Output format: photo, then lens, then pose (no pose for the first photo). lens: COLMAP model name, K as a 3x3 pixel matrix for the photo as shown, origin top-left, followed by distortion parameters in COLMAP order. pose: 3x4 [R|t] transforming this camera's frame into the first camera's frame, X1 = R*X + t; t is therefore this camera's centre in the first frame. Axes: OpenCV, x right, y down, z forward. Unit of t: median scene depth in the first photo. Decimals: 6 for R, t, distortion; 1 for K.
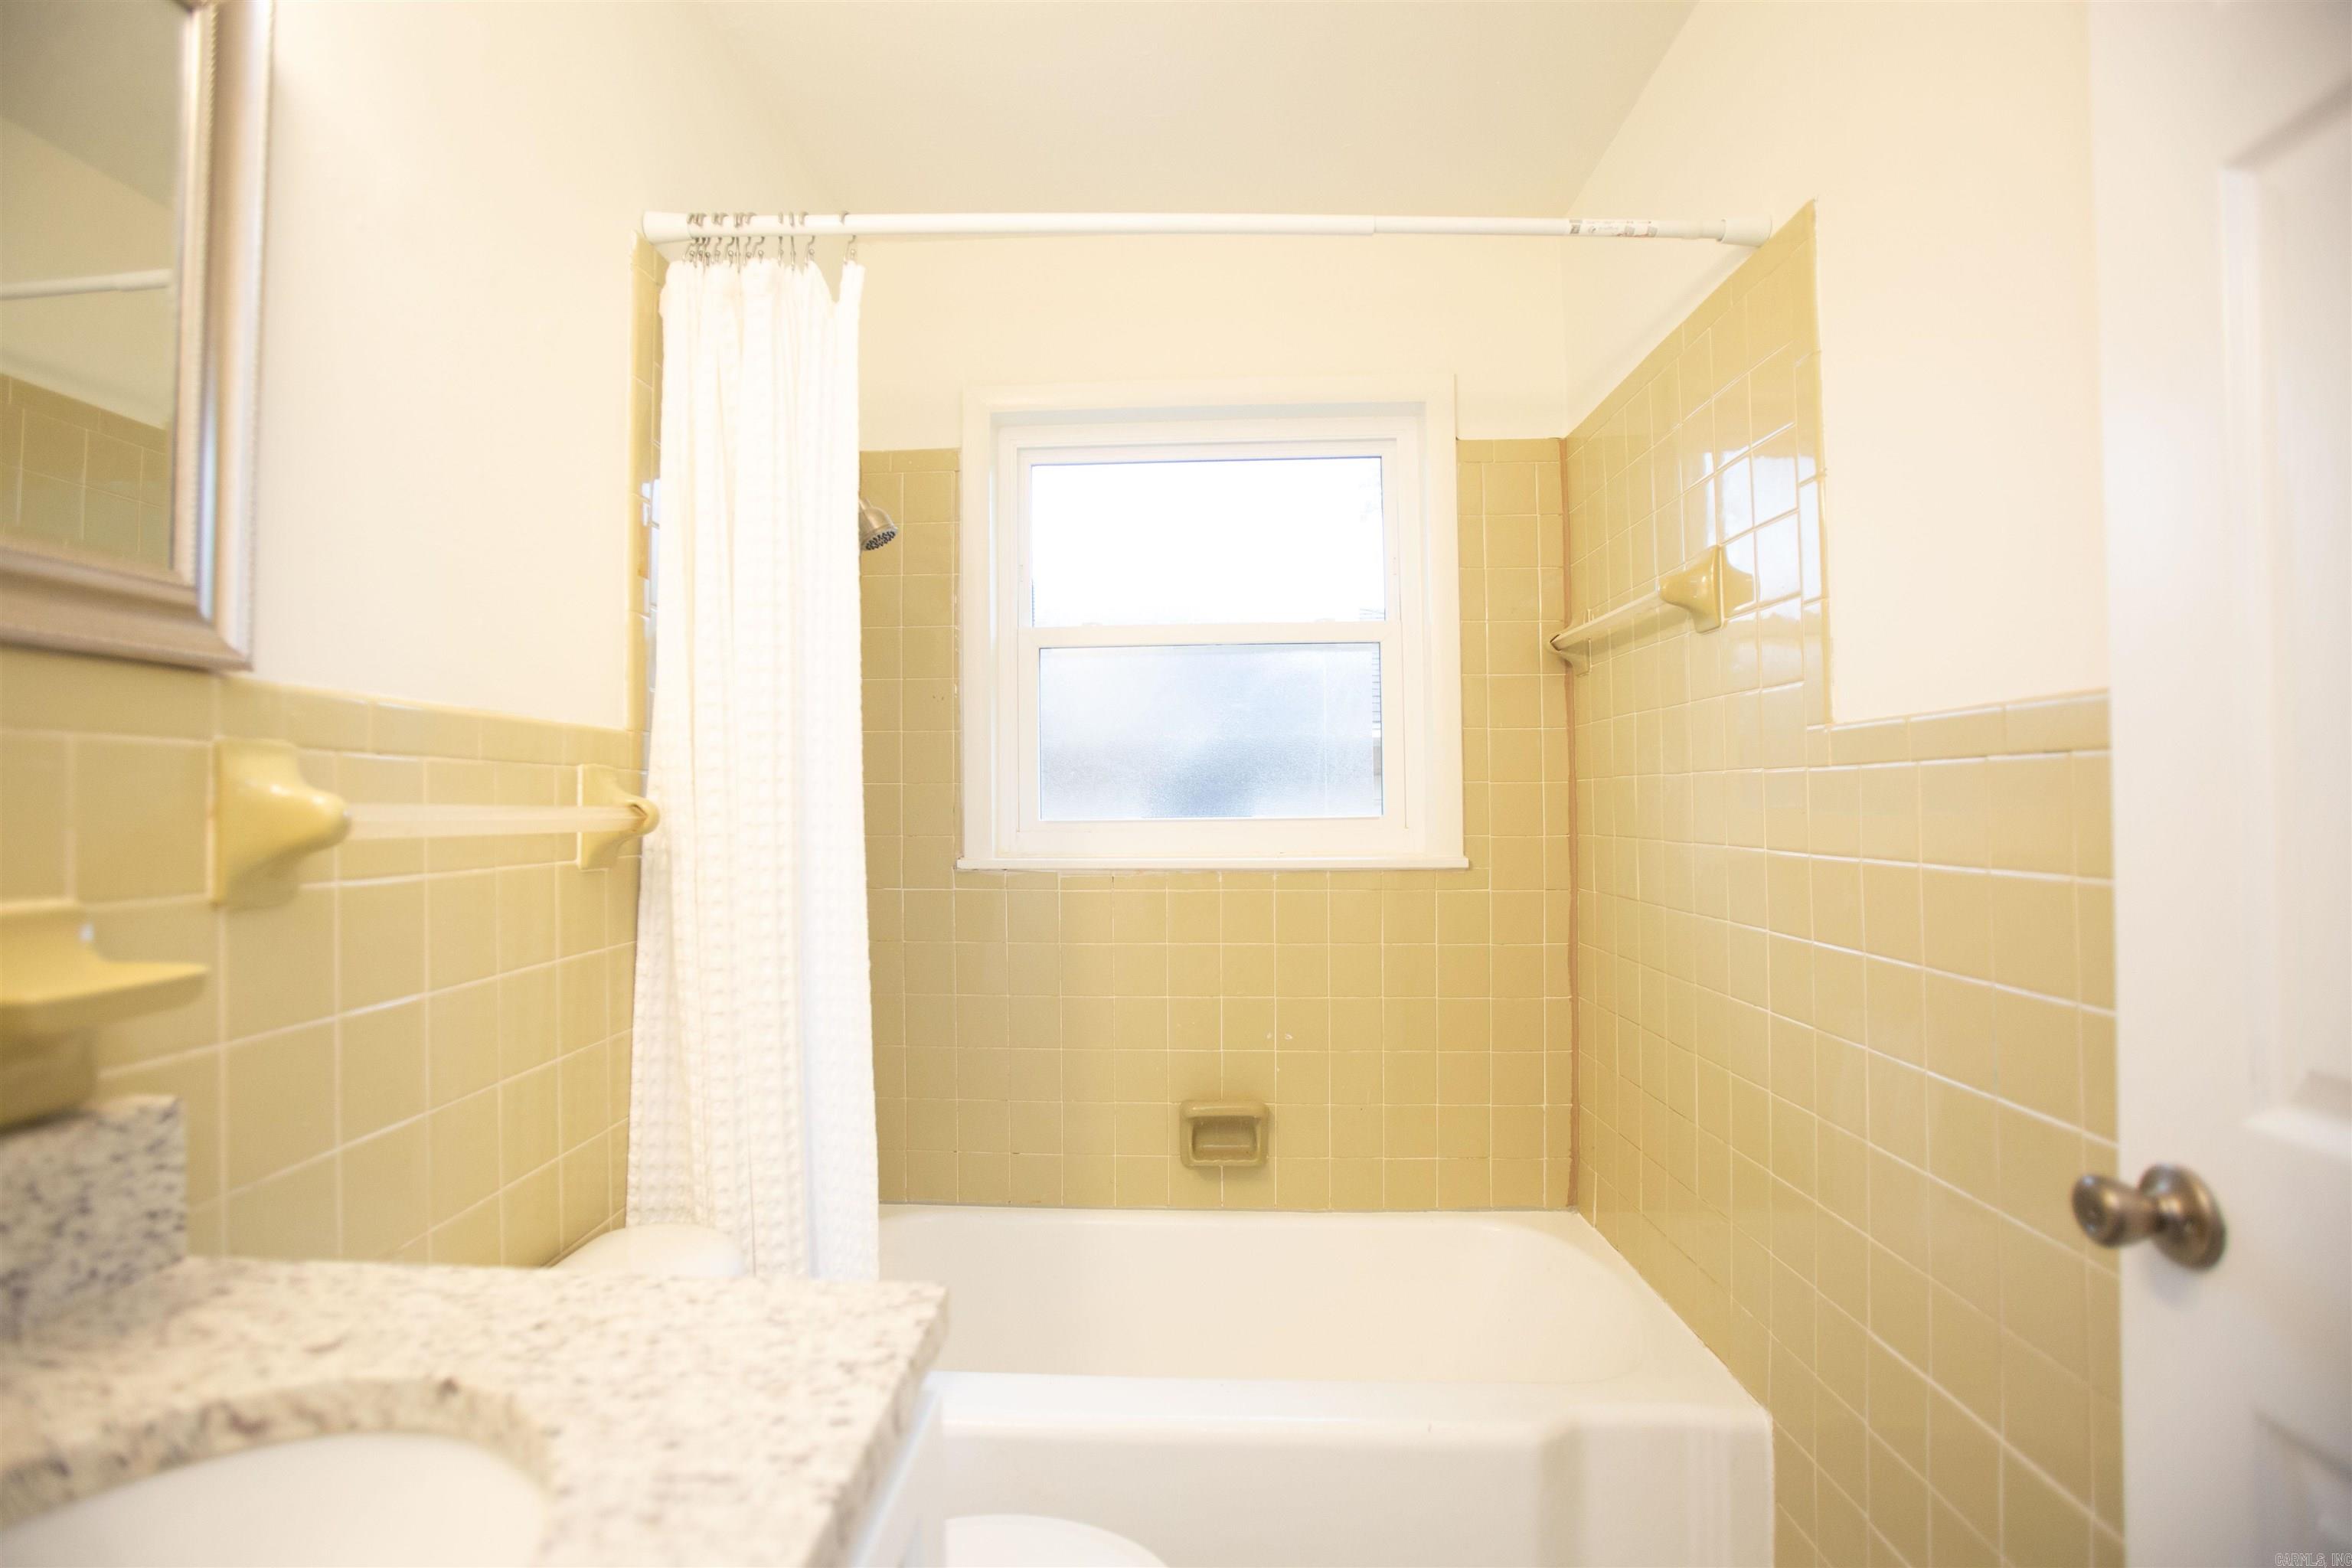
lens RADIAL K [[1098.7, 0, 1176.0], [0, 1098.7, 784.0], [0, 0, 1]] dist [-0.066321, 0.021639]
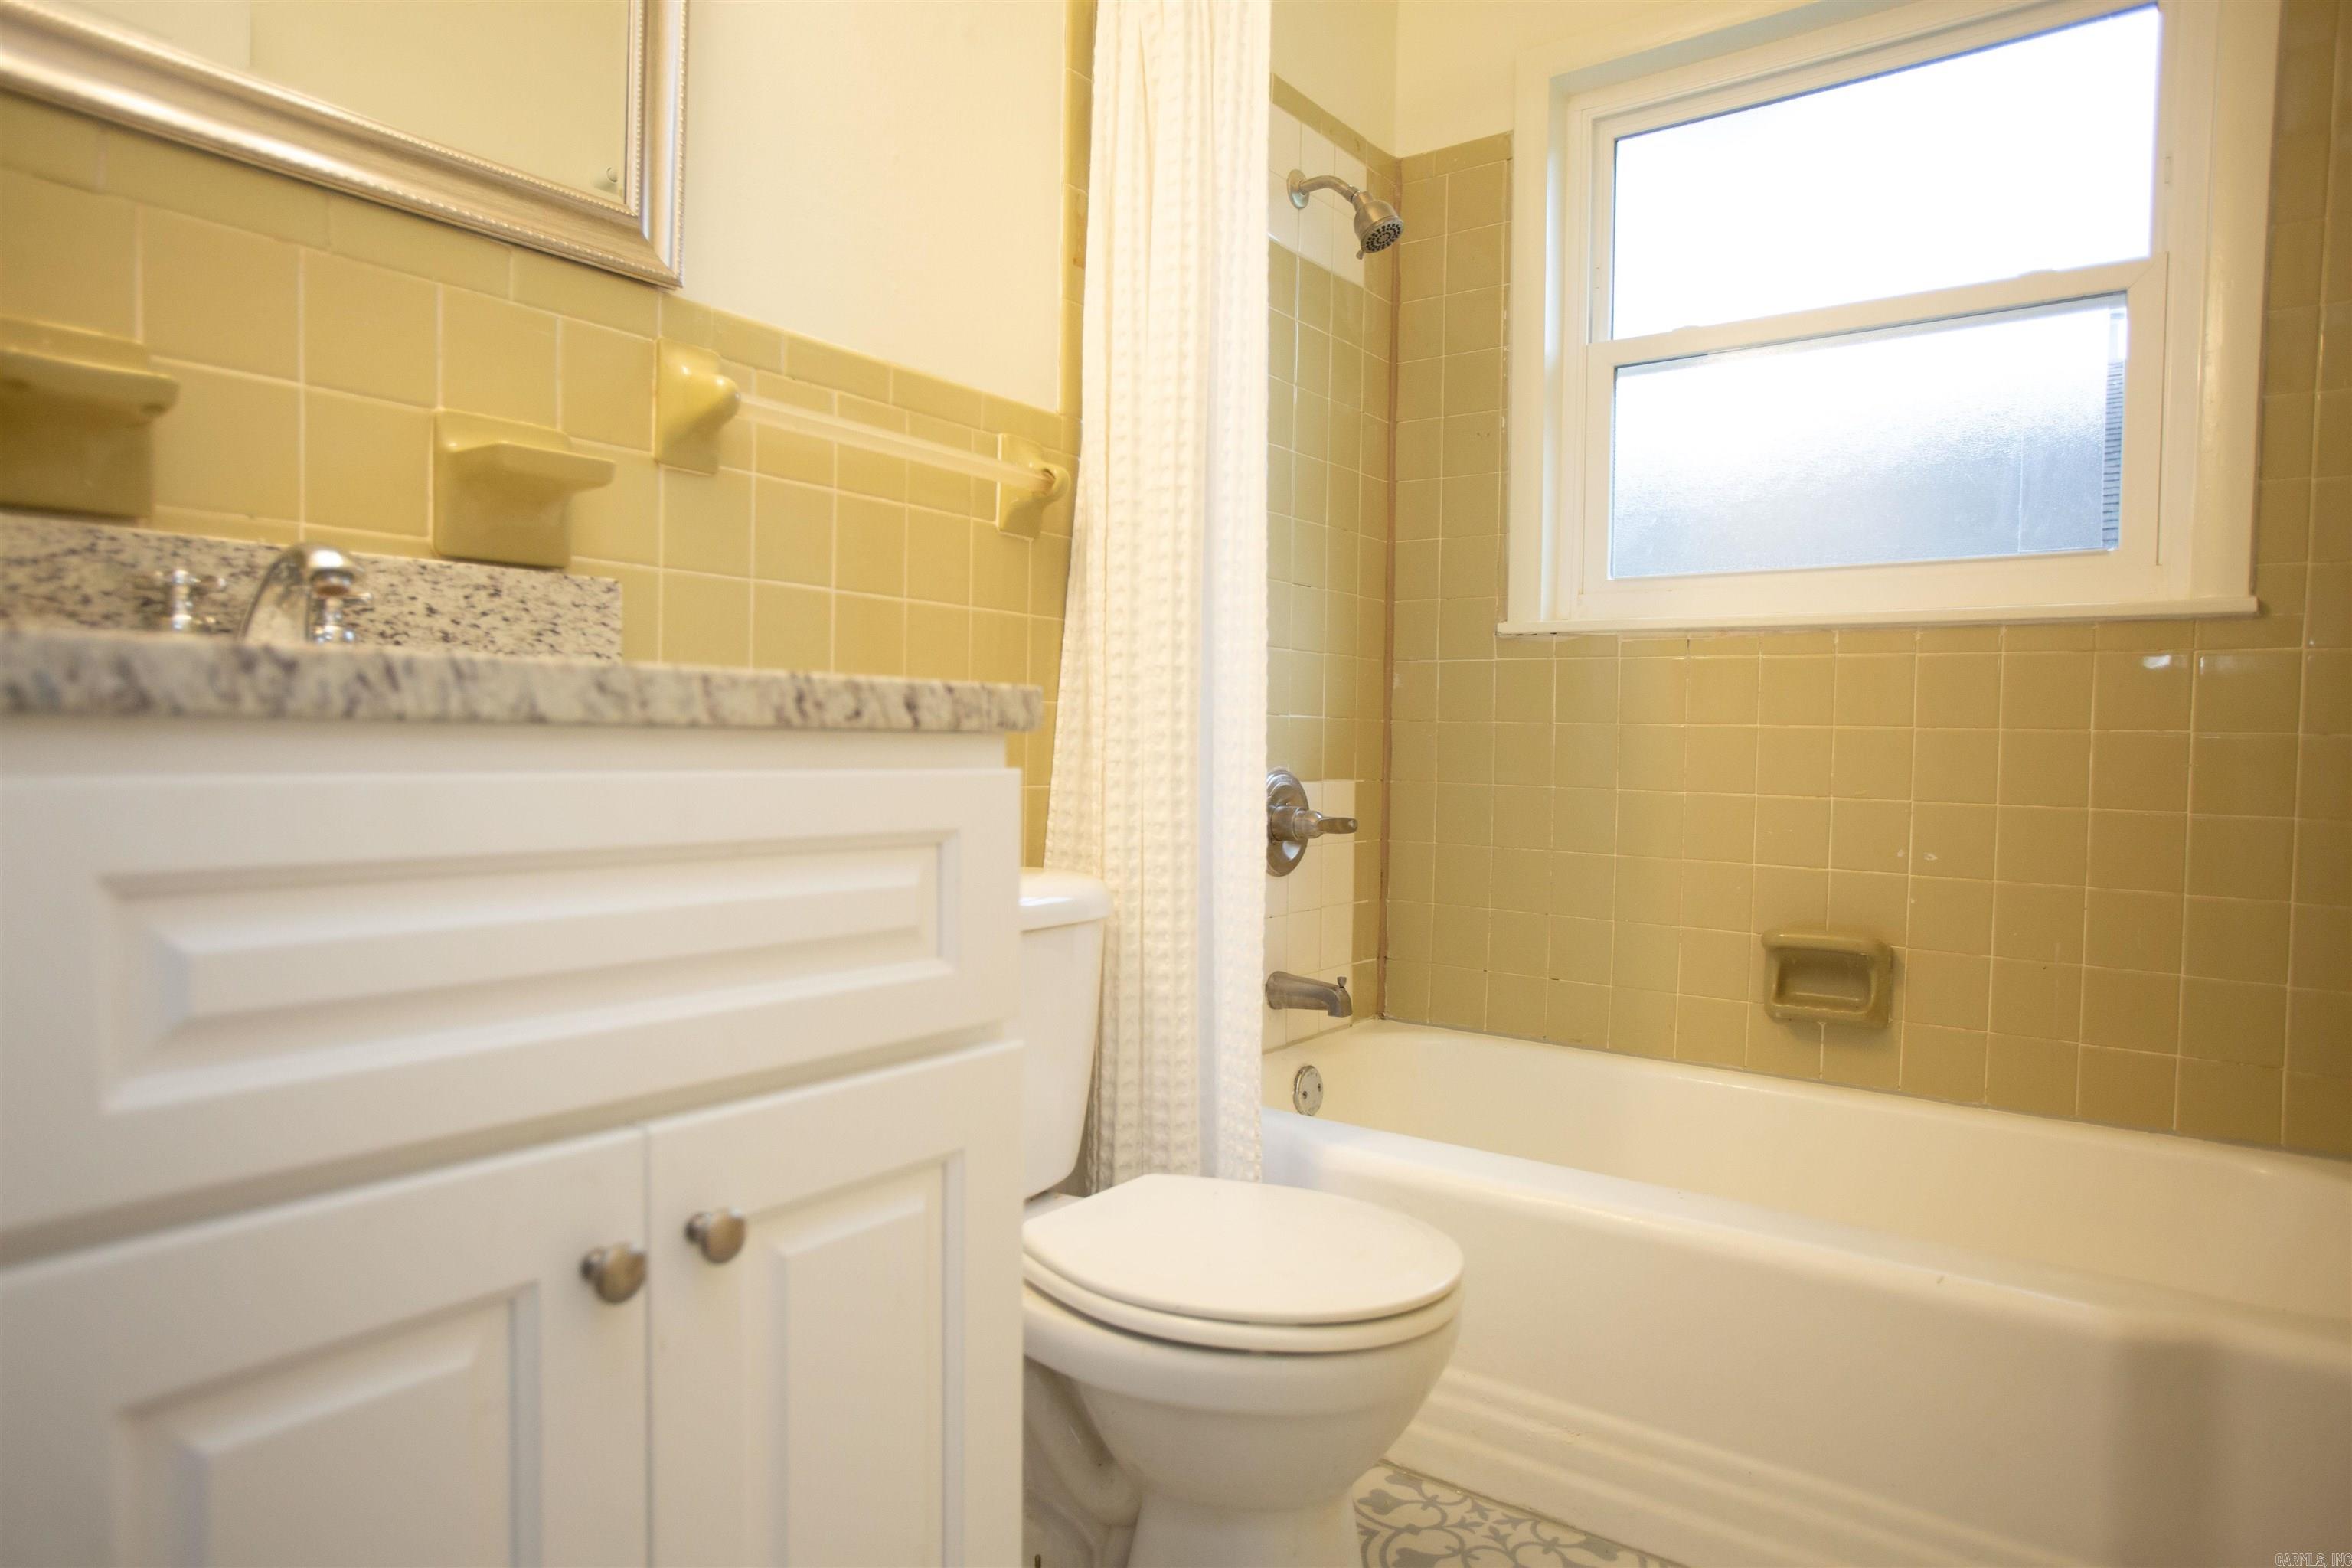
lens RADIAL K [[1440.9, 0, 1176.0], [0, 1440.9, 784.0], [0, 0, 1]] dist [-0.088329, 0.084114]
pose [[0.822179, 0.025711, -0.568649, 0.371990], [-0.005311, 0.999282, 0.037502, 0.254656], [0.569205, -0.027813, 0.821725, -0.063654]]
